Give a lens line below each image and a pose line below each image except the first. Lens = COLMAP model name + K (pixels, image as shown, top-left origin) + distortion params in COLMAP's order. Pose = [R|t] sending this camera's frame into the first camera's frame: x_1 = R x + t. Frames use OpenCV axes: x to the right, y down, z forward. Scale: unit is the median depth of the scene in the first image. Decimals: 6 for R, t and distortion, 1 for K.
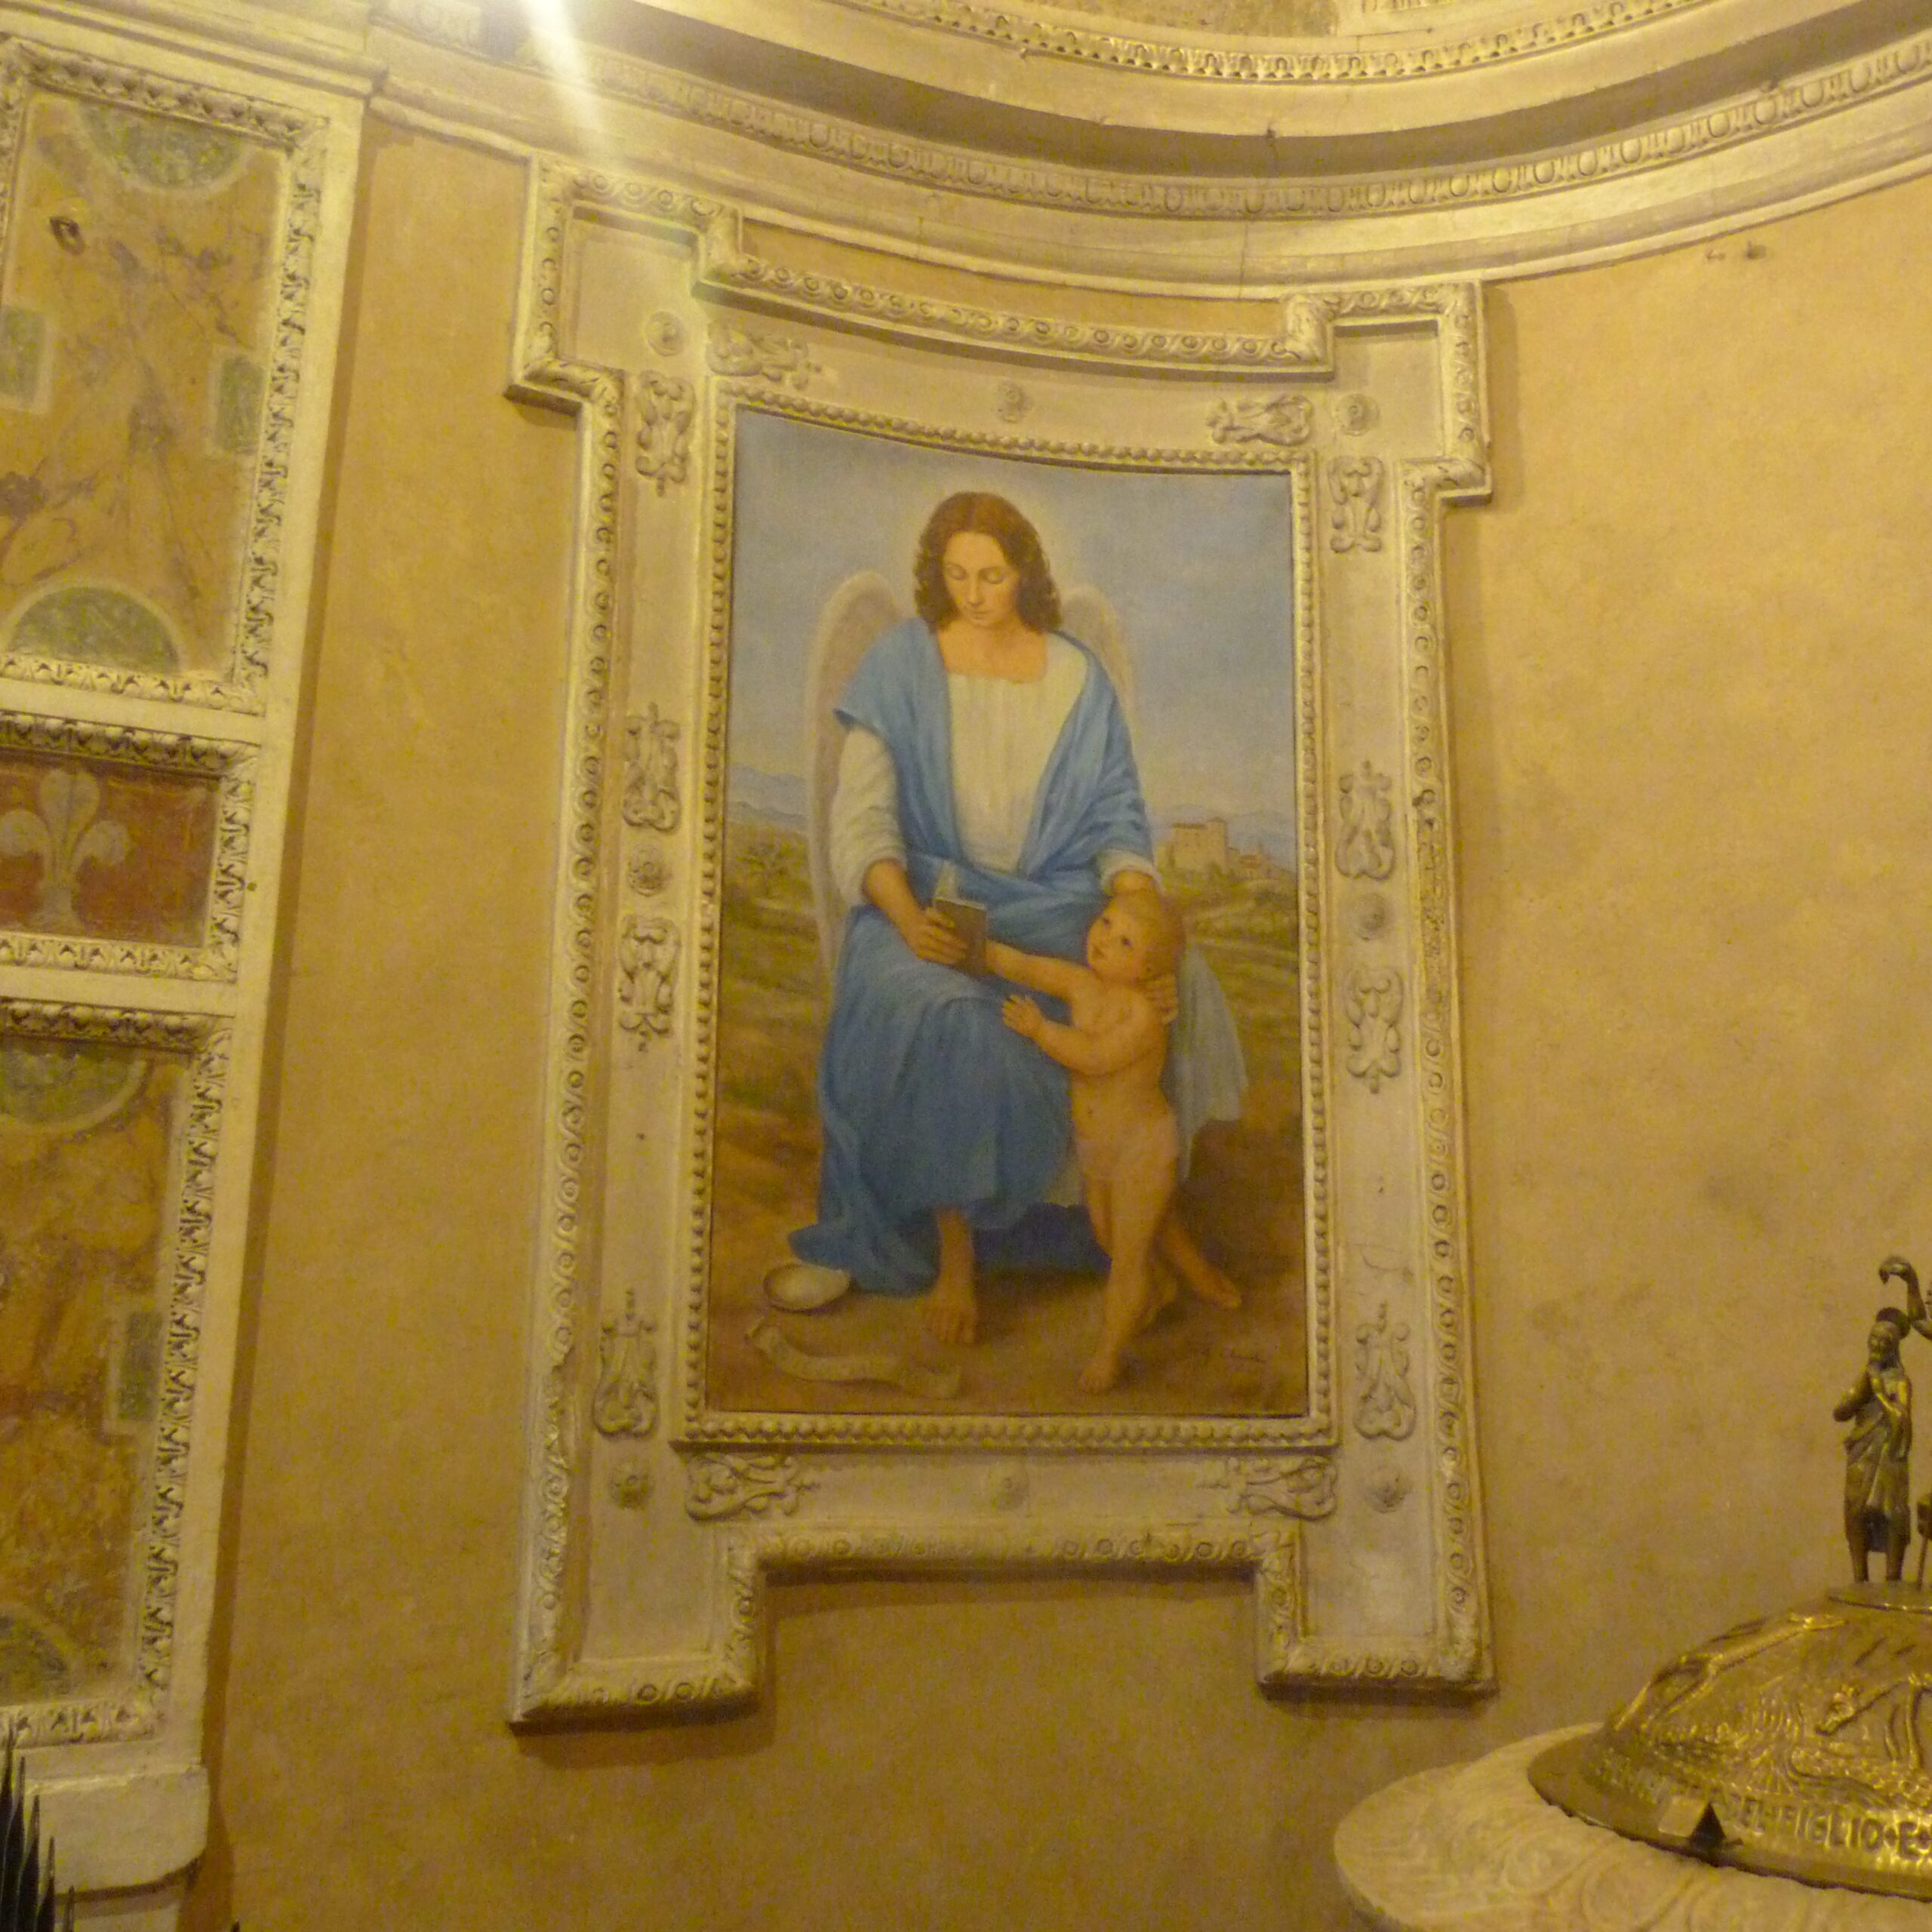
lens RADIAL K [[1940.5, 0, 972.9], [0, 1940.5, 957.7], [0, 0, 1]] dist [-0.038272, 0.030039]
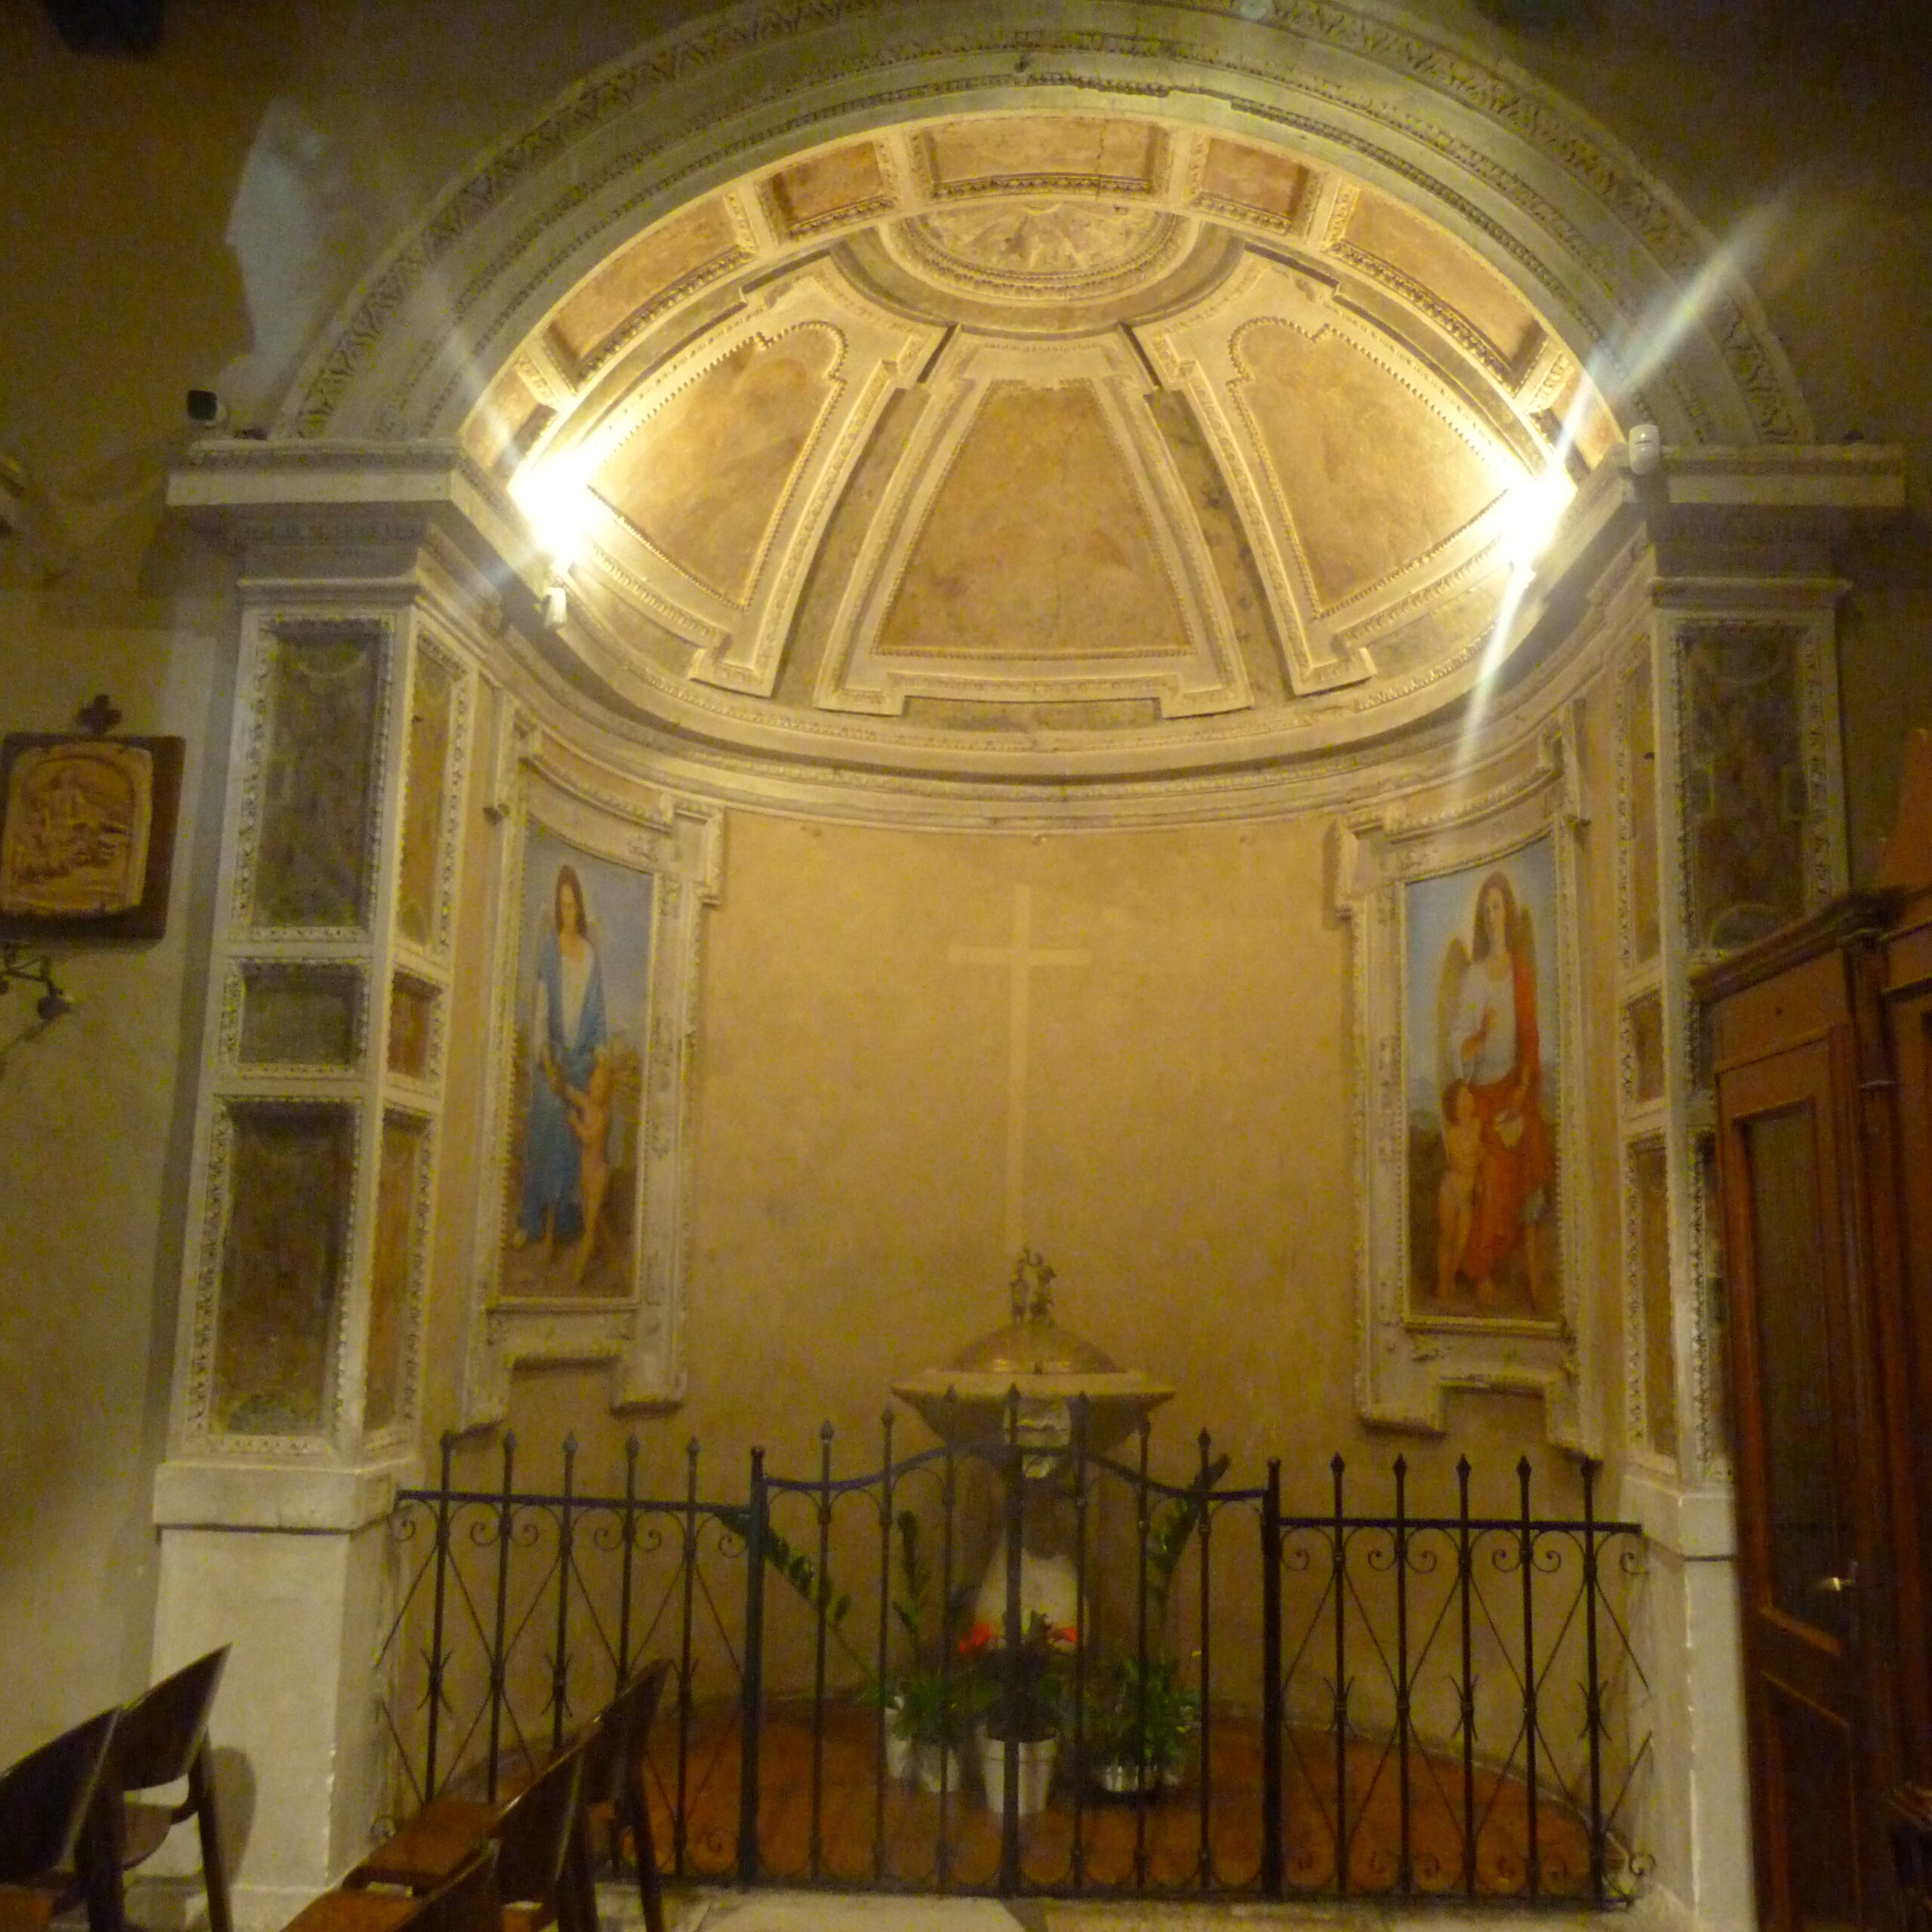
lens RADIAL K [[1940.5, 0, 972.9], [0, 1940.5, 957.7], [0, 0, 1]] dist [-0.038272, 0.030039]
pose [[0.512222, 0.135050, 0.848169, -1.633583], [-0.169775, 0.983994, -0.054147, -0.106839], [-0.841906, -0.116263, 0.526951, -0.524775]]
